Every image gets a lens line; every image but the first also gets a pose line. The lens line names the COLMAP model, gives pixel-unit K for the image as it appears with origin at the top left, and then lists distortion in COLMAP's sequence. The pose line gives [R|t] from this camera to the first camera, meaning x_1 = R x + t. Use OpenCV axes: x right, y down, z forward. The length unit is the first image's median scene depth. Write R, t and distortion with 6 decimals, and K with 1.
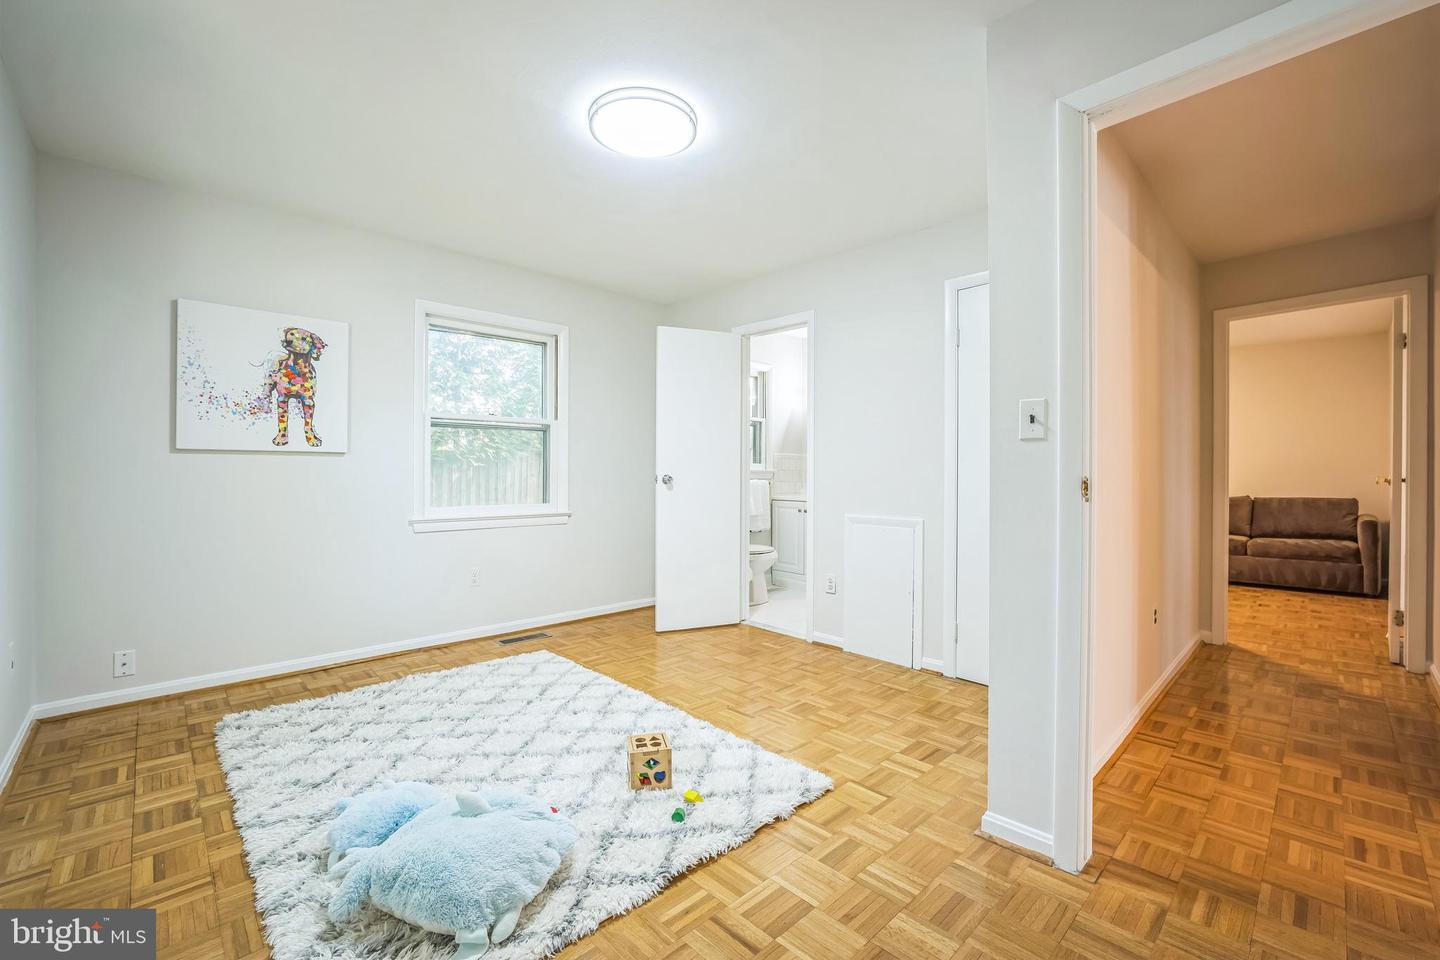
lens RADIAL K [[613.0, 0, 721.7], [0, 613.0, 467.8], [0, 0, 1]] dist [-0.037215, 0.014578]
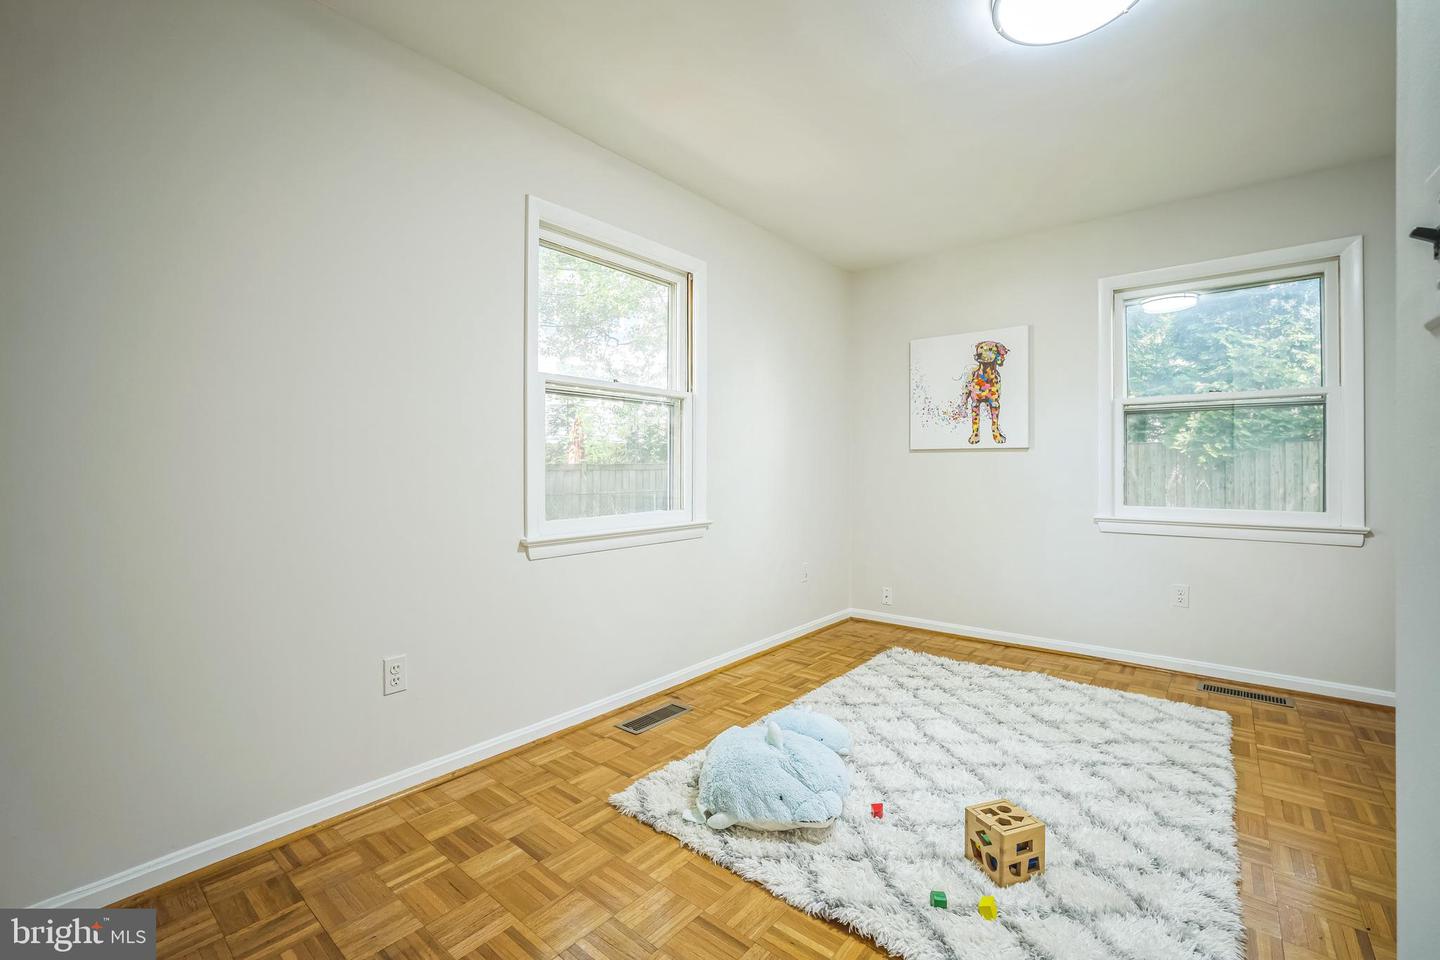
lens RADIAL K [[613.0, 0, 721.7], [0, 613.0, 467.8], [0, 0, 1]] dist [-0.037215, 0.014578]
pose [[0.111681, -0.000462, -0.993744, 0.399374], [0.007185, 0.999974, 0.000342, 0.005816], [0.993718, -0.007178, 0.111681, 0.377270]]
